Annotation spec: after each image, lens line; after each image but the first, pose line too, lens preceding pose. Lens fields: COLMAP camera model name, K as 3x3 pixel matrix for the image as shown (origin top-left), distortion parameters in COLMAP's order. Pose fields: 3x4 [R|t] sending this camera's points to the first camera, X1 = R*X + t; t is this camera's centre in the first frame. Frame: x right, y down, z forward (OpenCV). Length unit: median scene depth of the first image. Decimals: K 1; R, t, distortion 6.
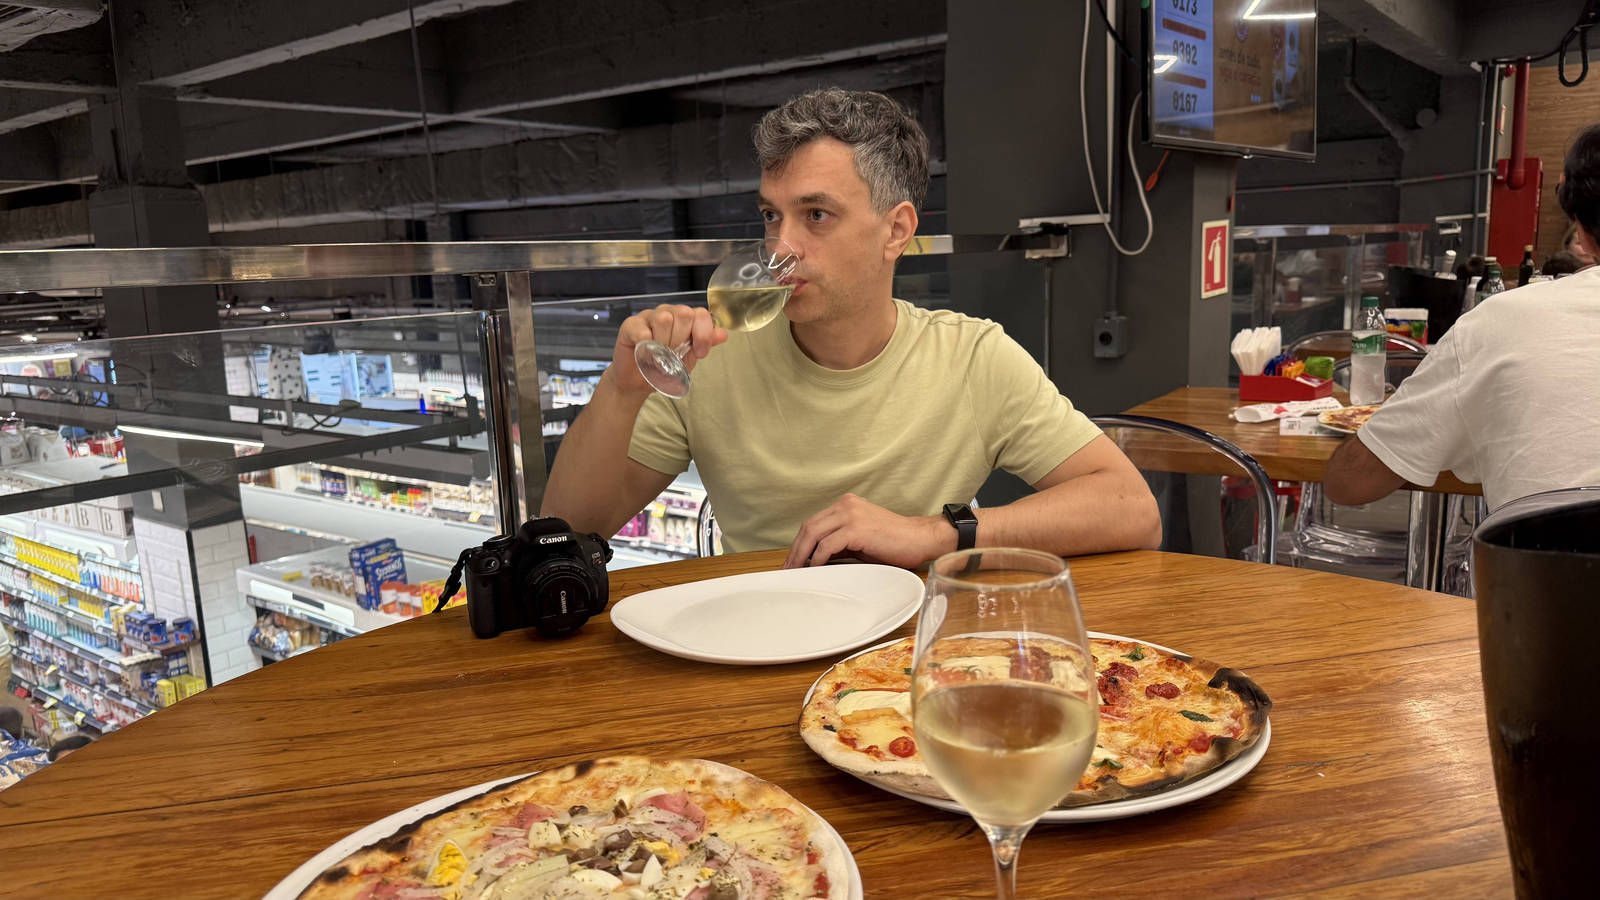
lens RADIAL K [[1137.8, 0, 795.6], [0, 1137.8, 453.8], [0, 0, 1]] dist [0.006106, 0.002608]
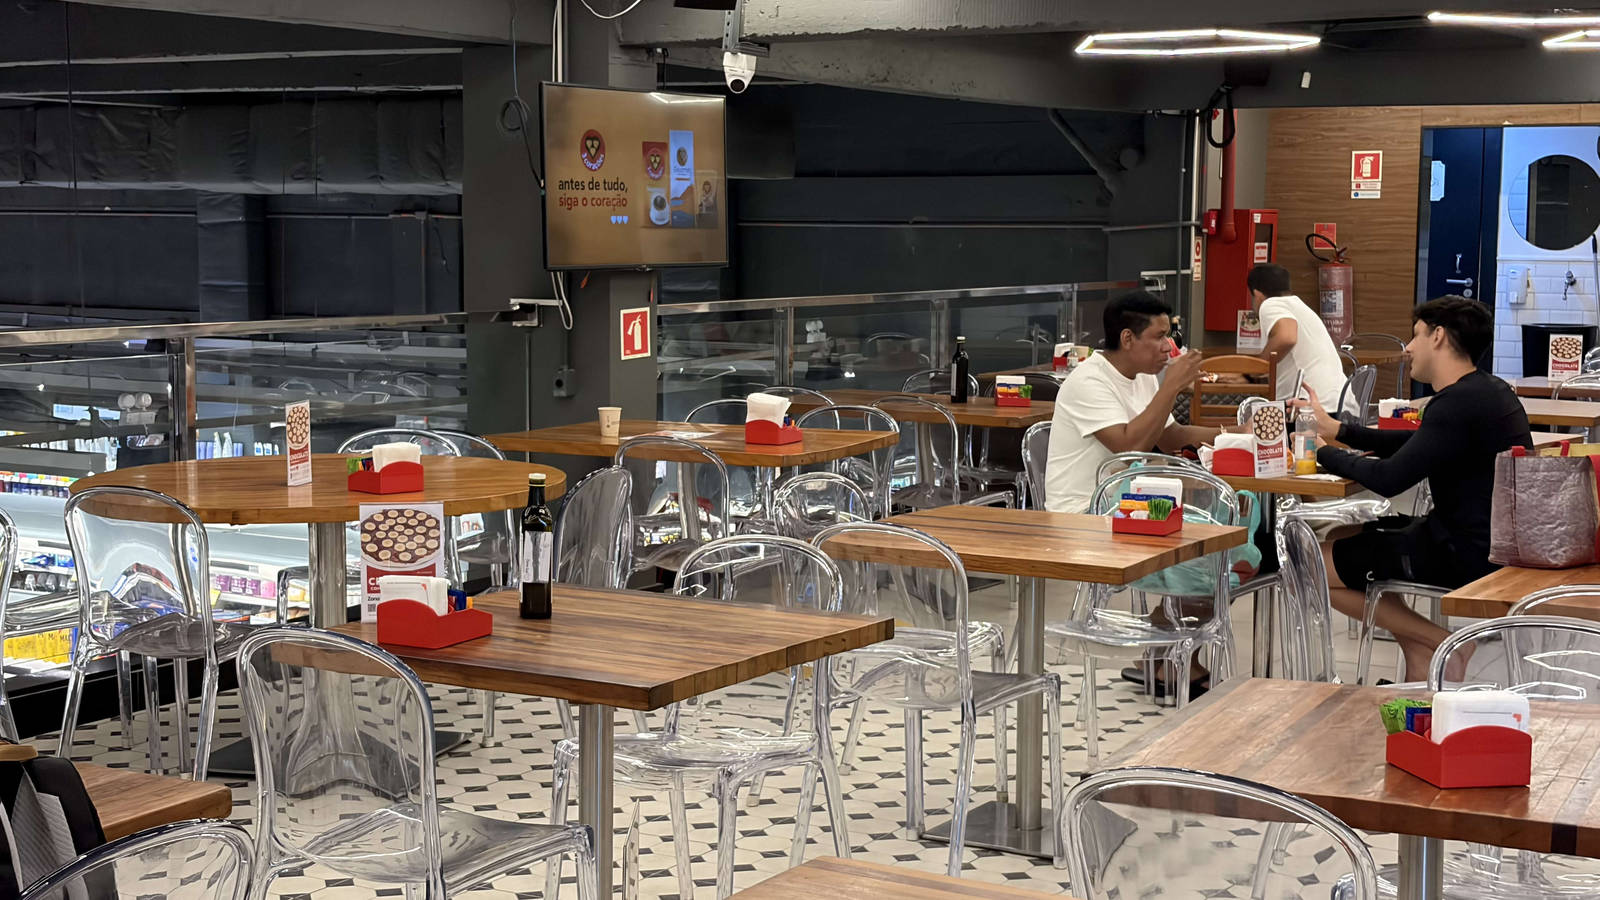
lens RADIAL K [[2394.4, 0, 801.5], [0, 2394.4, 453.8], [0, 0, 1]] dist [0.127496, 0.000000]
pose [[0.990689, 0.035905, 0.131326, 0.057844], [-0.025824, 0.996644, -0.077680, 0.071999], [-0.133675, 0.073566, 0.988291, -0.682266]]
